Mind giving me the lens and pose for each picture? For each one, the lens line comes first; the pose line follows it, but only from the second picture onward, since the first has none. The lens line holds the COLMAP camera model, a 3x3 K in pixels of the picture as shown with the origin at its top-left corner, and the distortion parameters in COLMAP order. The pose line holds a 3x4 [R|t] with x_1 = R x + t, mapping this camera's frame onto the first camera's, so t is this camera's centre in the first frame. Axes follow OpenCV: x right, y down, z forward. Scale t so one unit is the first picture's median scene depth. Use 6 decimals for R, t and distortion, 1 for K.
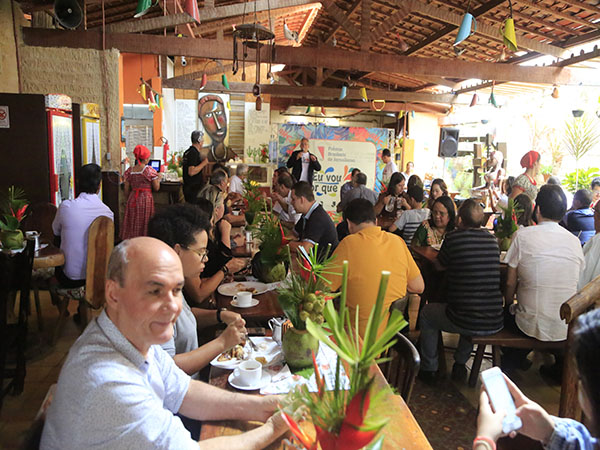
lens RADIAL K [[504.5, 0, 298.5], [0, 504.5, 225.2], [0, 0, 1]] dist [-0.016305, -0.022437]
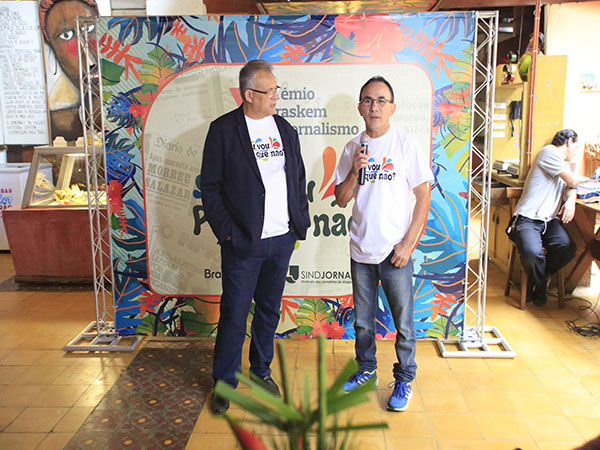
lens RADIAL K [[551.2, 0, 300.5], [0, 551.2, 220.3], [0, 0, 1]] dist [-0.019818, 0.000000]
pose [[0.981959, -0.009168, -0.188871, 0.118910], [0.018866, 0.998590, 0.049614, -0.078909], [0.188150, -0.052282, 0.980748, 0.578022]]
